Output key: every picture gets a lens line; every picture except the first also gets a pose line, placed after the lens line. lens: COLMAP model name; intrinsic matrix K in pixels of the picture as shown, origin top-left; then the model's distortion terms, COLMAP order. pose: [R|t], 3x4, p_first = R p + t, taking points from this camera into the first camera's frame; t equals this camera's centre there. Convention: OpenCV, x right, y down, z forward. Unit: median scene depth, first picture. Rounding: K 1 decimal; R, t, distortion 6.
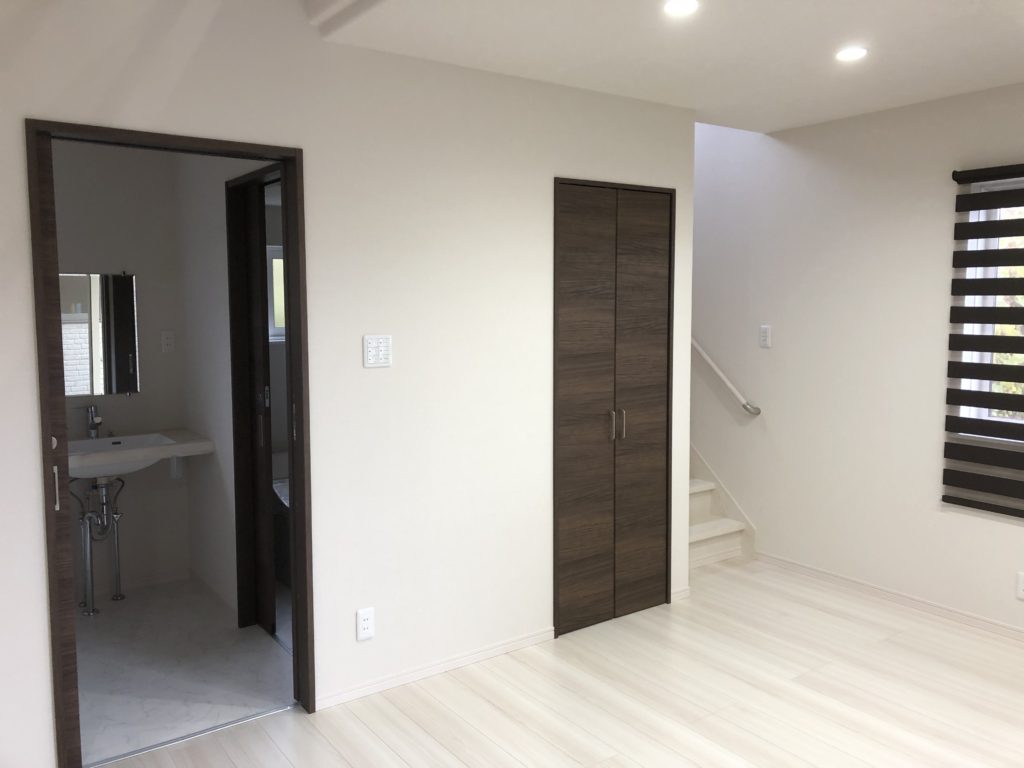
lens RADIAL K [[846.6, 0, 515.1], [0, 846.6, 373.9], [0, 0, 1]] dist [0.045525, -0.005711]
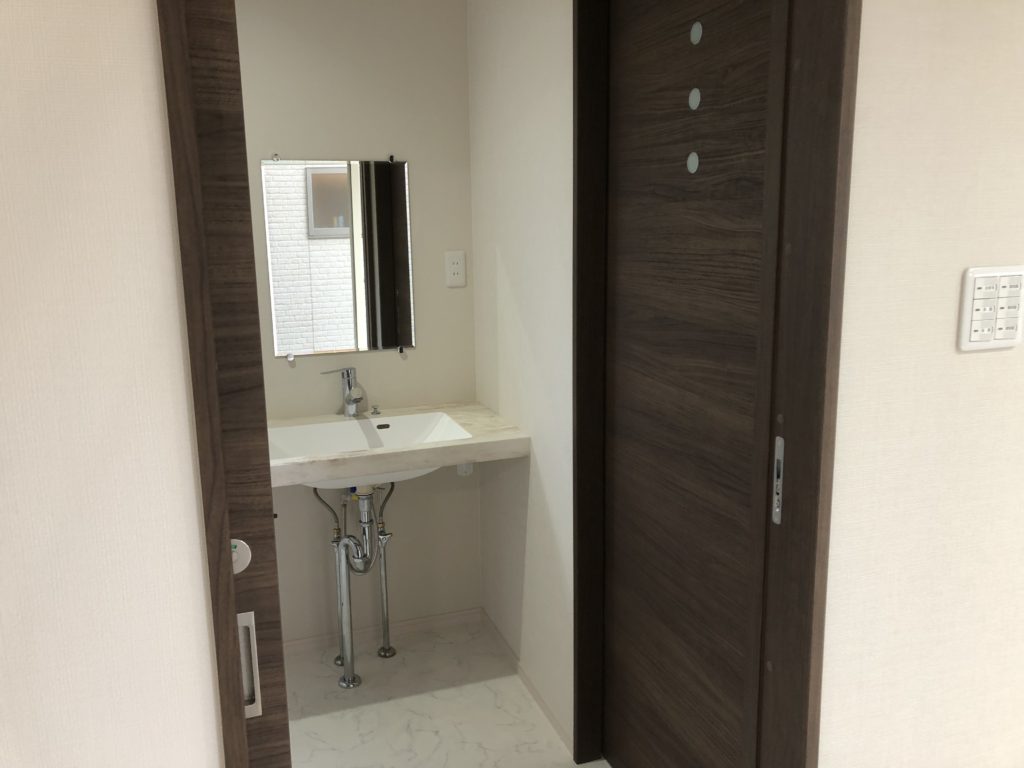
lens RADIAL K [[846.6, 0, 512.0], [0, 846.6, 384.0], [0, 0, 1]] dist [0.079359, -0.116459]
pose [[0.960968, 0.043429, -0.273231, -0.210056], [-0.012650, 0.993467, 0.113417, -0.027311], [0.276372, -0.105534, 0.955239, 0.442090]]
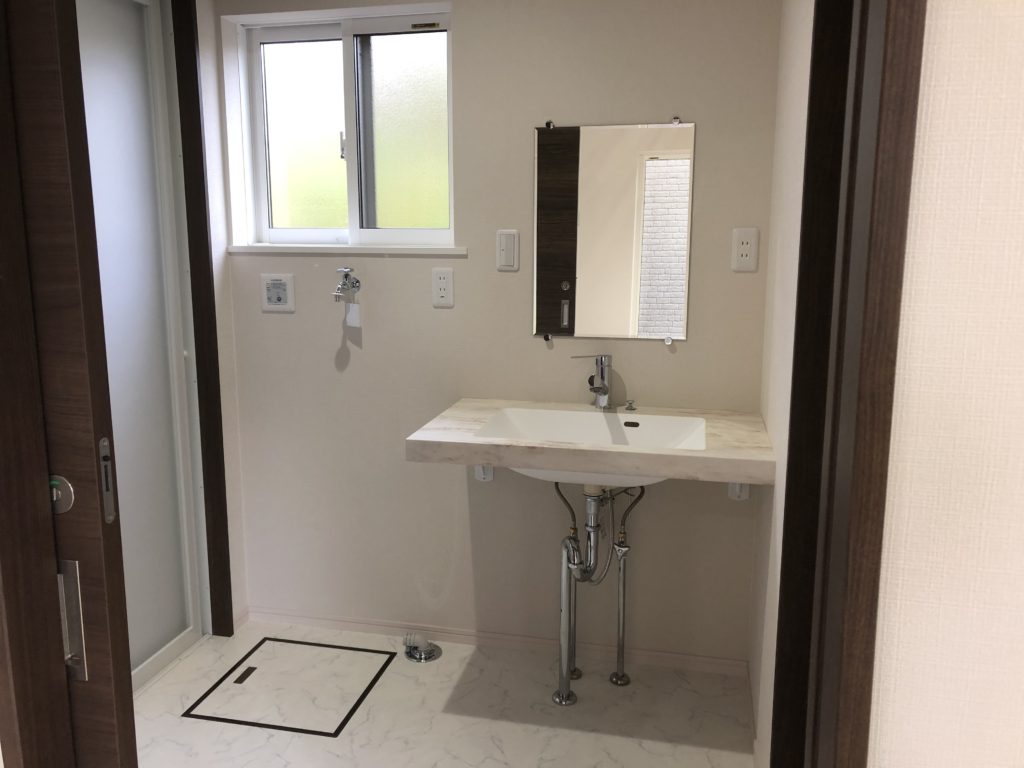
lens RADIAL K [[846.6, 0, 512.0], [0, 846.6, 384.0], [0, 0, 1]] dist [0.079359, -0.116459]
pose [[0.667619, 0.137613, -0.731674, -0.114067], [-0.069389, 0.989992, 0.122882, -0.010887], [0.741262, -0.031268, 0.670487, 0.597413]]
